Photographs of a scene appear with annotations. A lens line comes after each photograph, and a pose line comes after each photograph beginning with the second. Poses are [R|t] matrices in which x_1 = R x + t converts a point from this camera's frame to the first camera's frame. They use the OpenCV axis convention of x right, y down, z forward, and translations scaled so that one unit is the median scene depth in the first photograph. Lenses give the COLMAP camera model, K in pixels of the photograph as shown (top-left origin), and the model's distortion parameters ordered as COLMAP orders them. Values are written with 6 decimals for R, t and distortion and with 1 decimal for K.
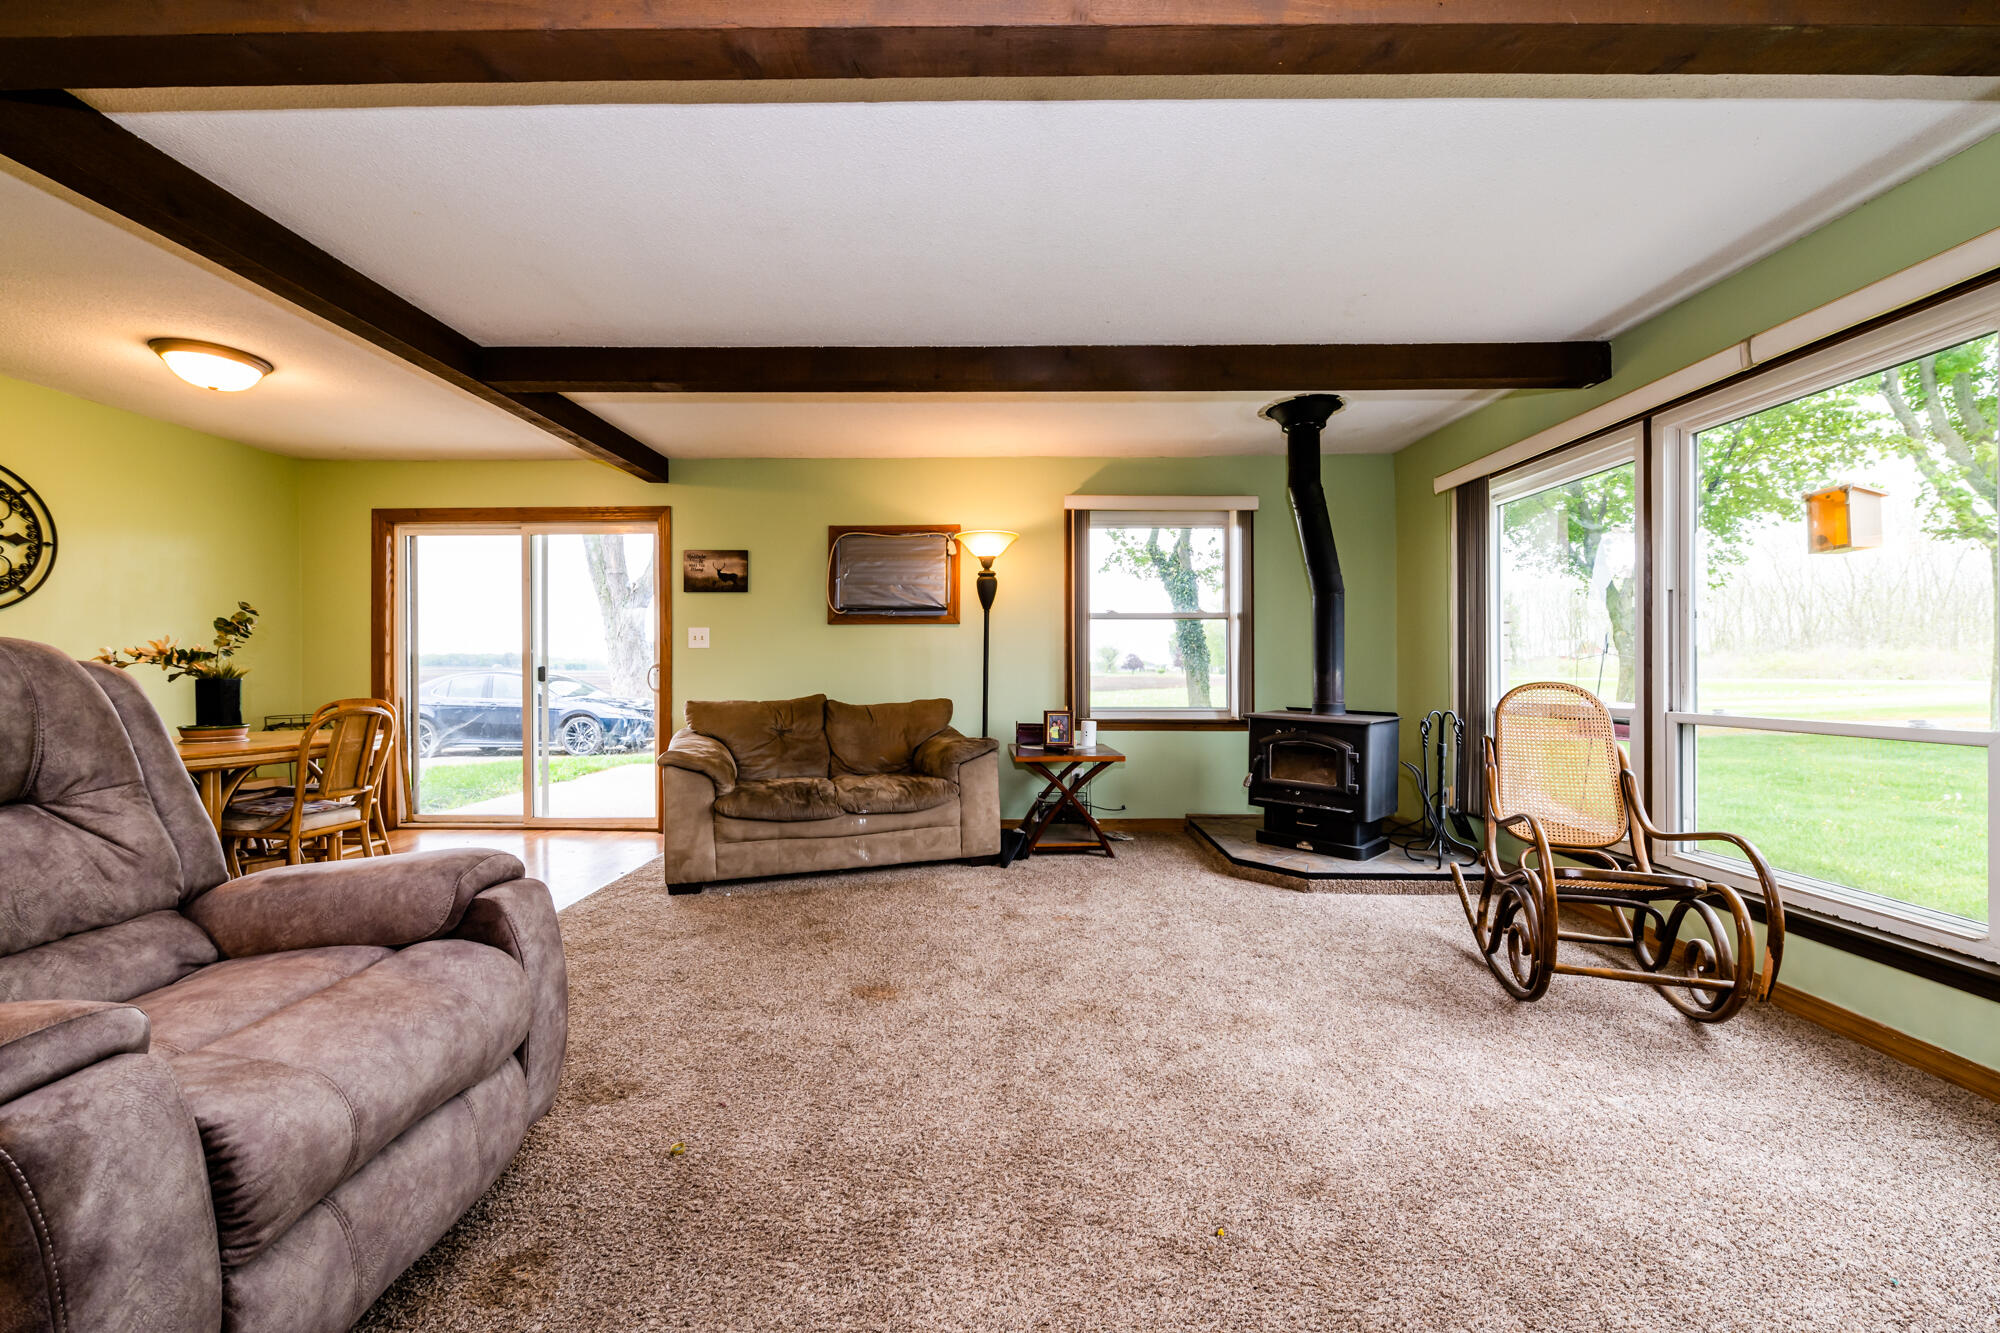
lens RADIAL K [[794.2, 0, 999.4], [0, 794.2, 668.7], [0, 0, 1]] dist [0.000014, 0.000020]
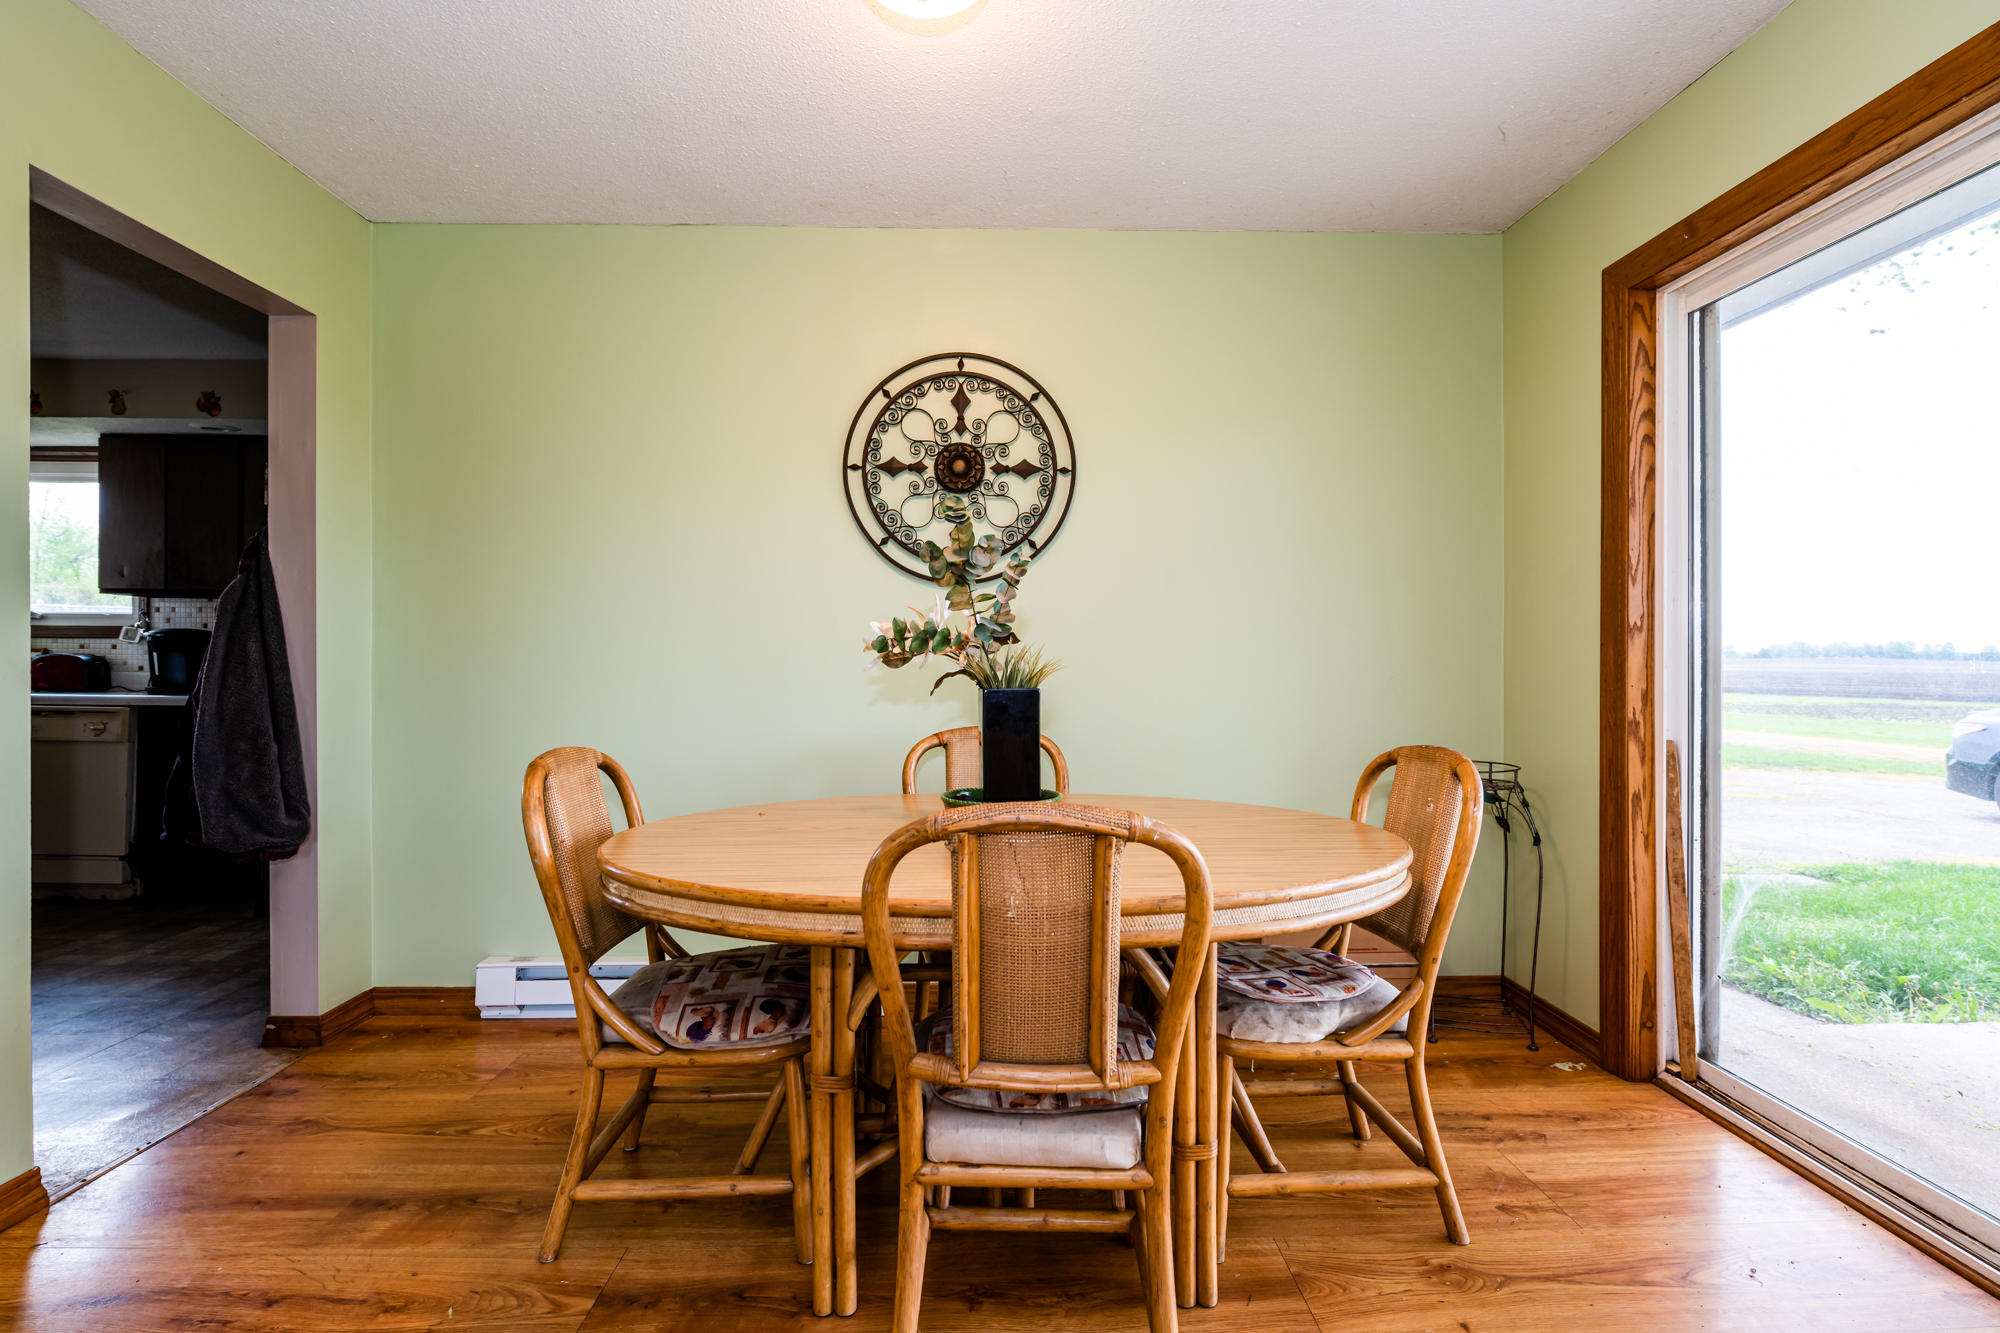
lens RADIAL K [[934.8, 0, 1001.4], [0, 934.8, 664.7], [0, 0, 1]] dist [-0.002541, -0.000327]
pose [[0.034950, 0.001737, -0.999388, -0.450515], [-0.001765, 0.999997, 0.001676, -0.000592], [0.999388, 0.001705, 0.034953, 0.940709]]
